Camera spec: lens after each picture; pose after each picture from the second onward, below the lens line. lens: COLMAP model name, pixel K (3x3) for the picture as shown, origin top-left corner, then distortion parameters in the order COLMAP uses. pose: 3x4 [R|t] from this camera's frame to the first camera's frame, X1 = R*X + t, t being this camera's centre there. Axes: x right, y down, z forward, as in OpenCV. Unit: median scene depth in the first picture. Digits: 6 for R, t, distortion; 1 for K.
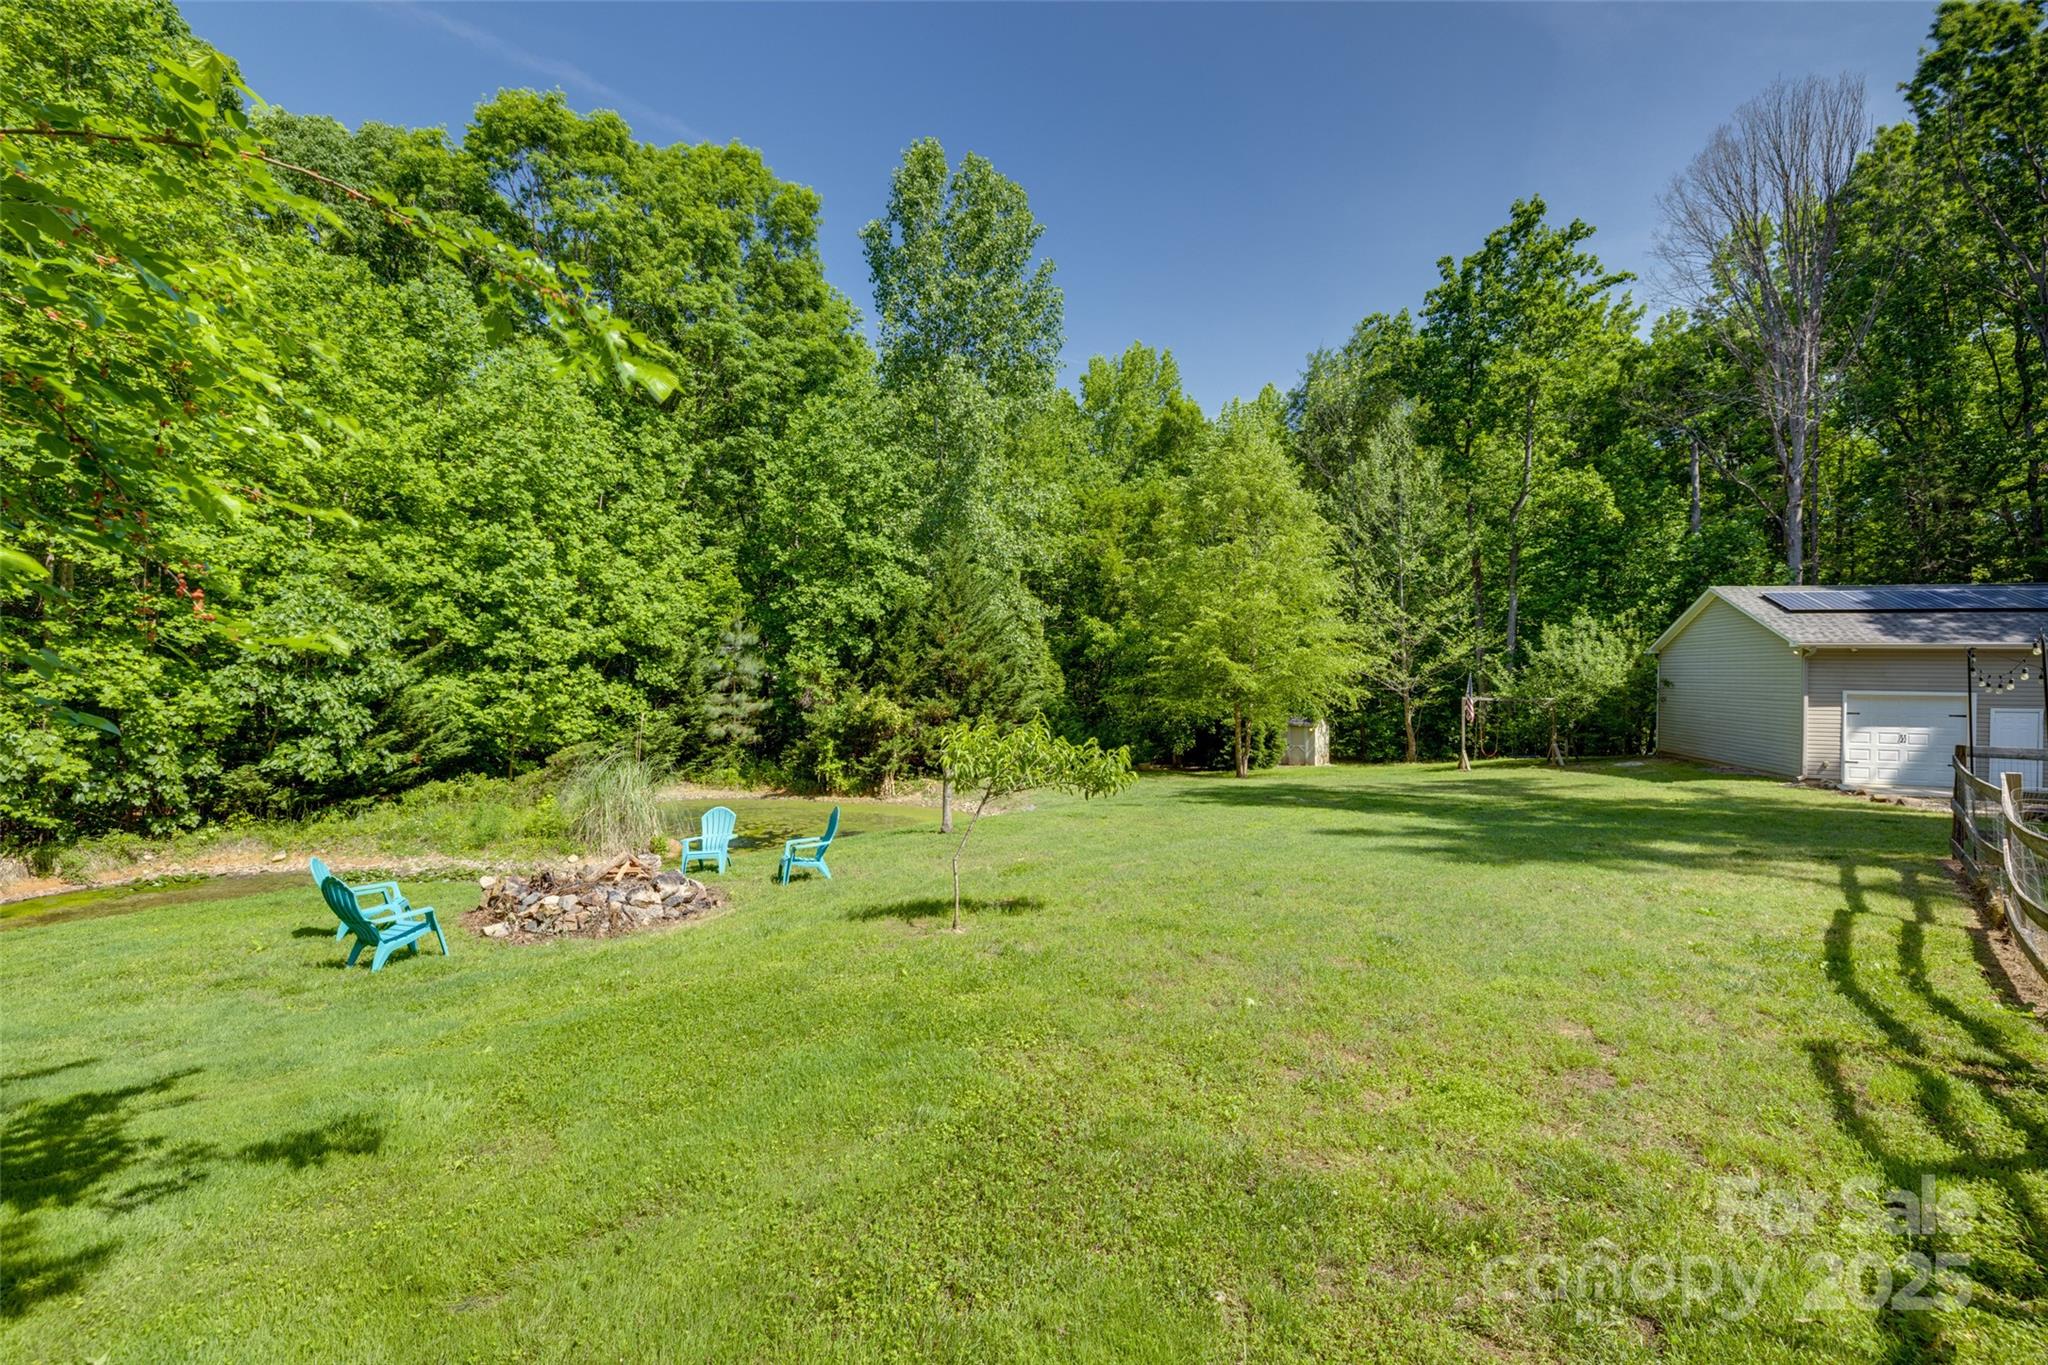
lens RADIAL K [[858.0, 0, 1022.3], [0, 858.0, 669.2], [0, 0, 1]] dist [-0.003624, -0.000268]
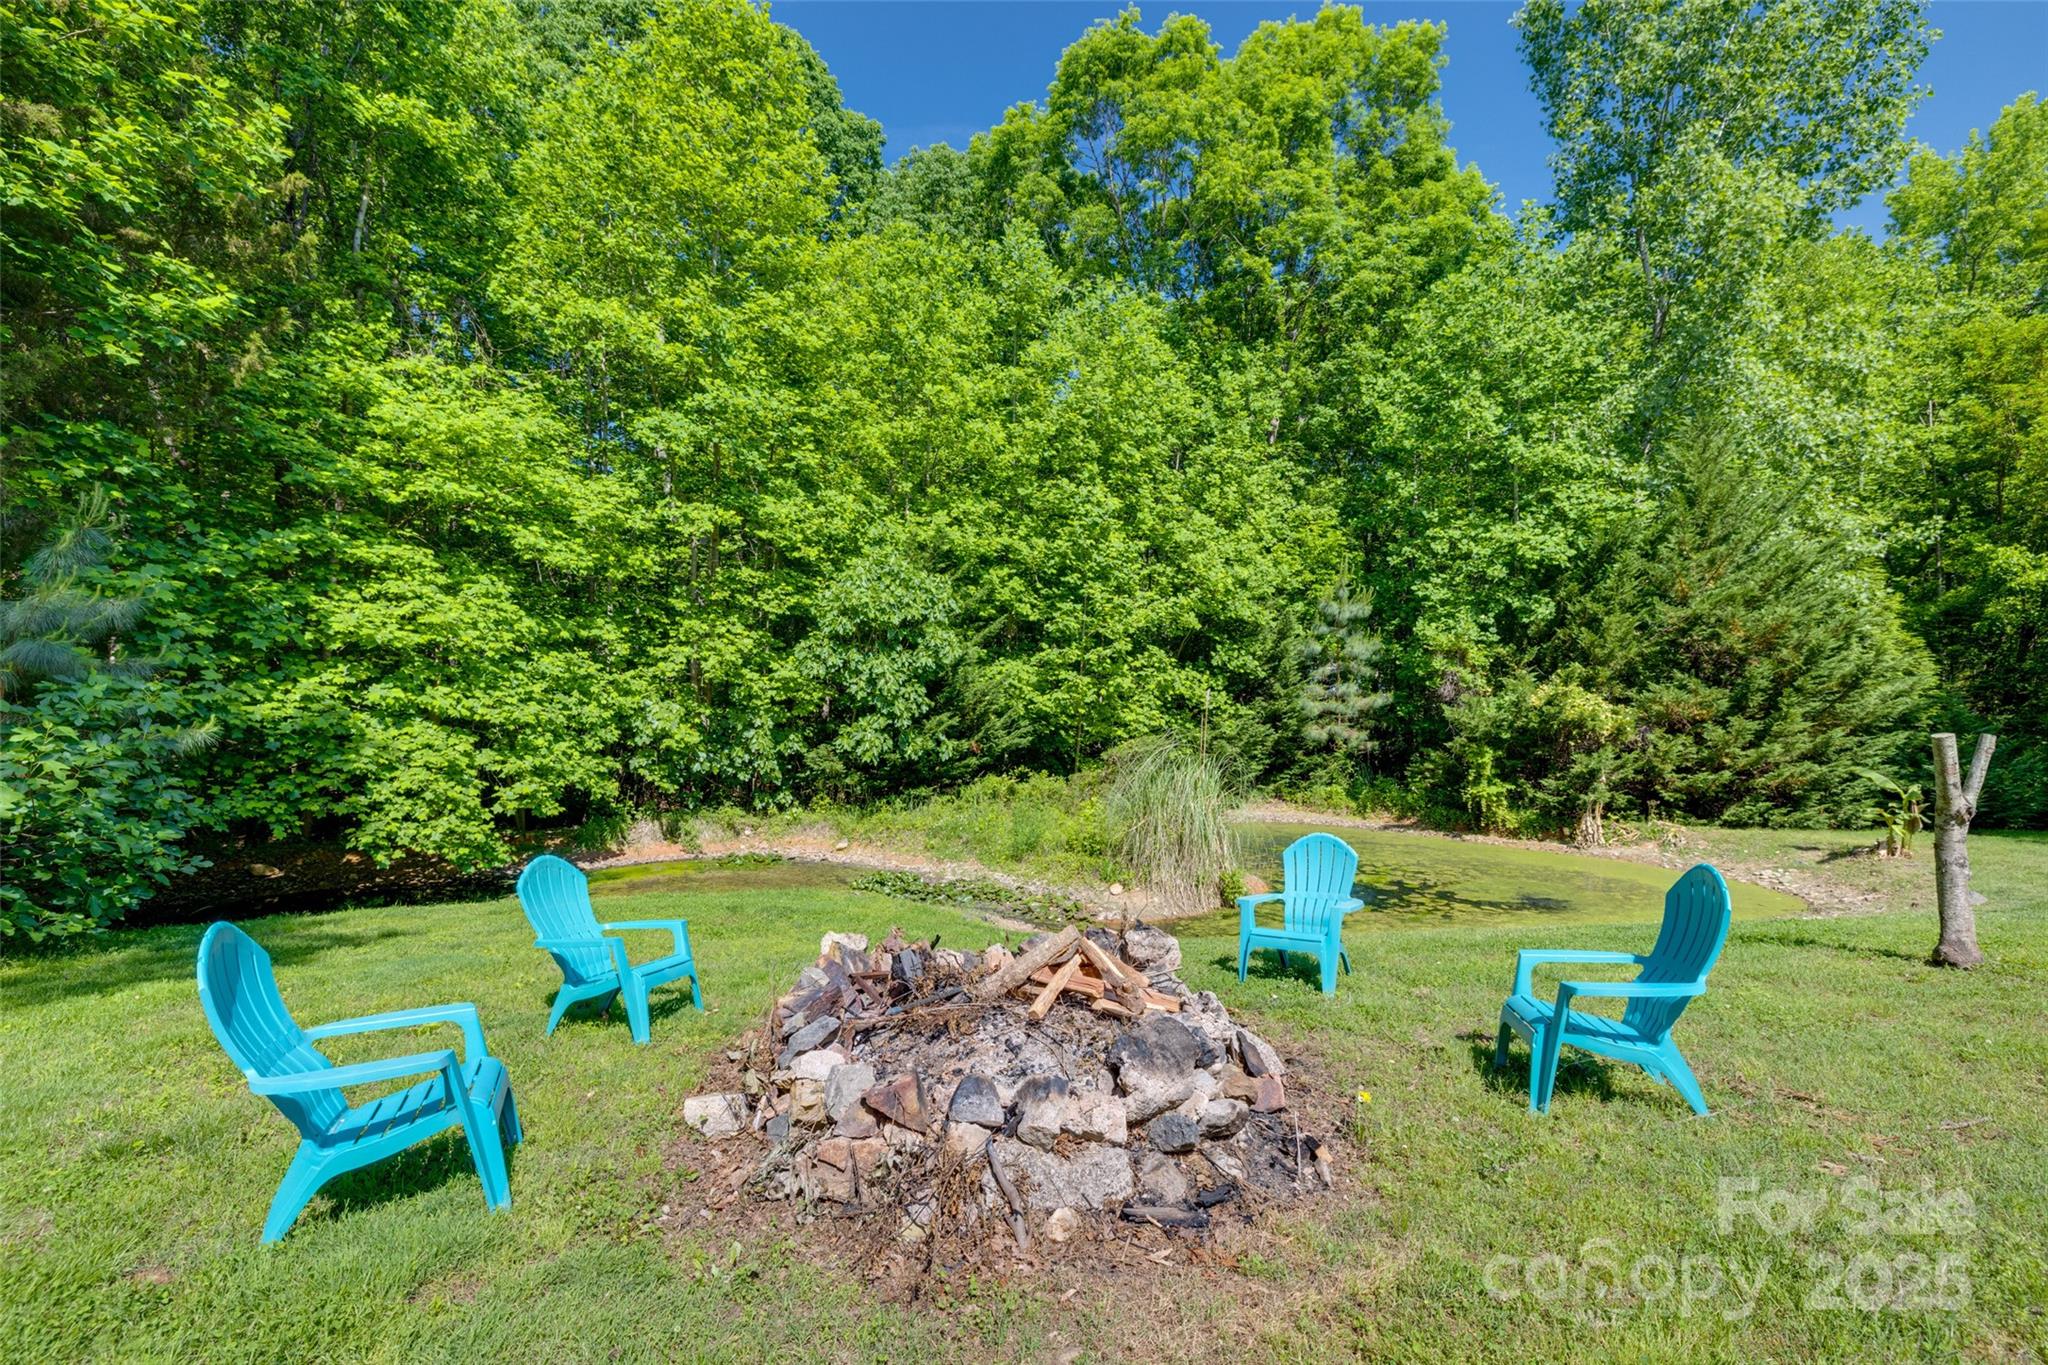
lens RADIAL K [[858.0, 0, 1040.3], [0, 858.0, 674.6], [0, 0, 1]] dist [-0.003624, -0.000268]
pose [[0.793532, -0.020194, -0.608194, -0.090977], [0.002334, 0.999543, -0.030143, 0.042291], [0.608525, 0.022499, 0.793216, 0.257696]]
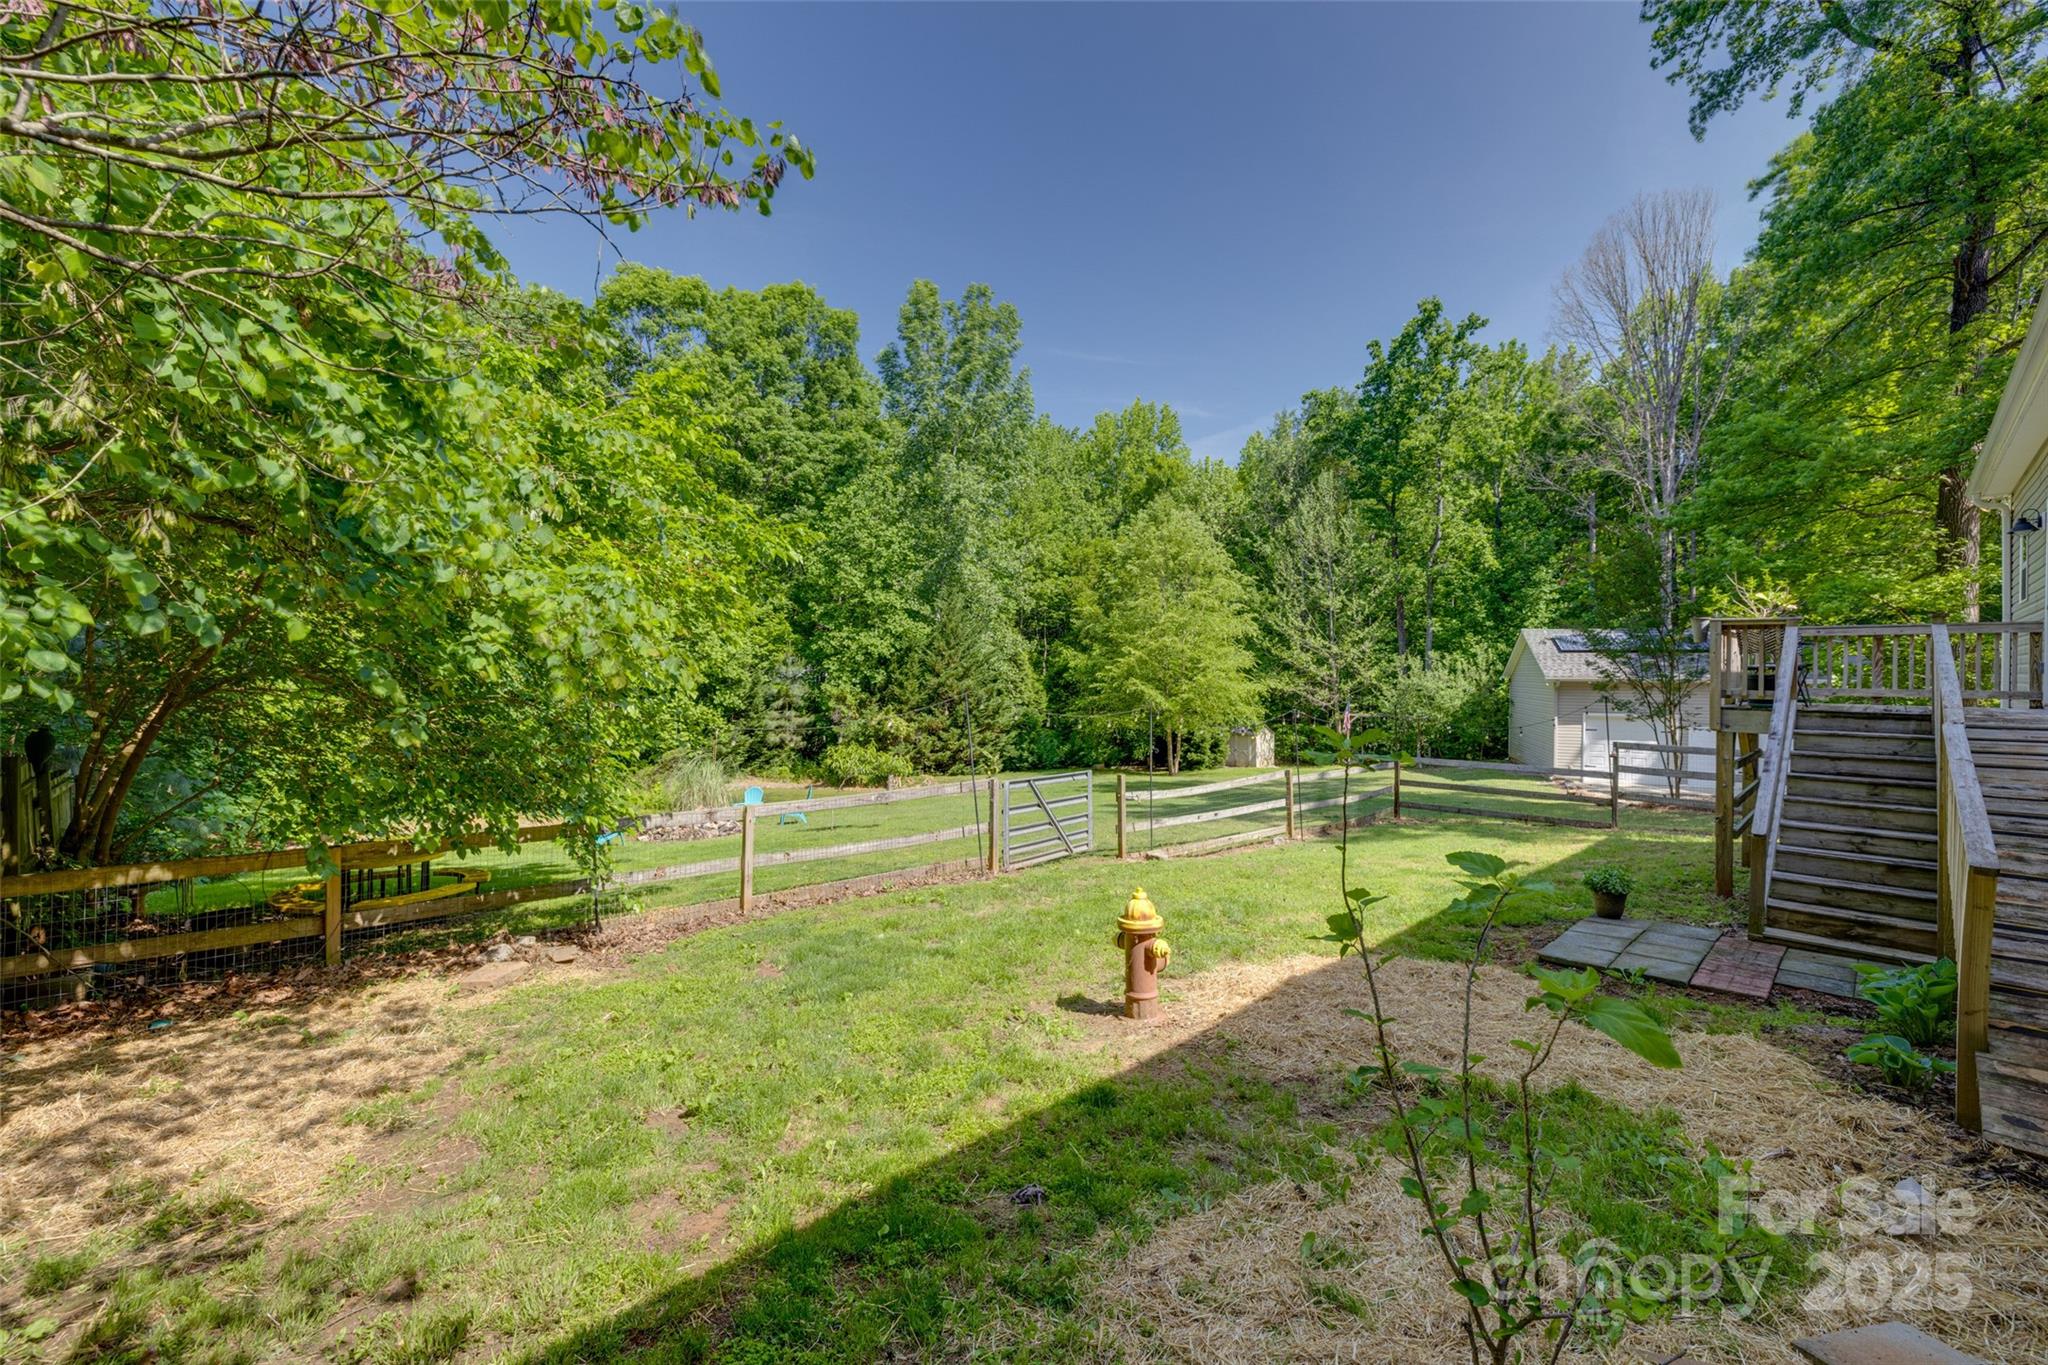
lens RADIAL K [[858.0, 0, 1025.9], [0, 858.0, 681.4], [0, 0, 1]] dist [-0.003624, -0.000268]
pose [[0.995521, -0.001940, -0.094522, 0.170849], [0.003226, 0.999904, 0.013458, -0.035602], [0.094487, -0.013702, 0.995432, -0.315036]]
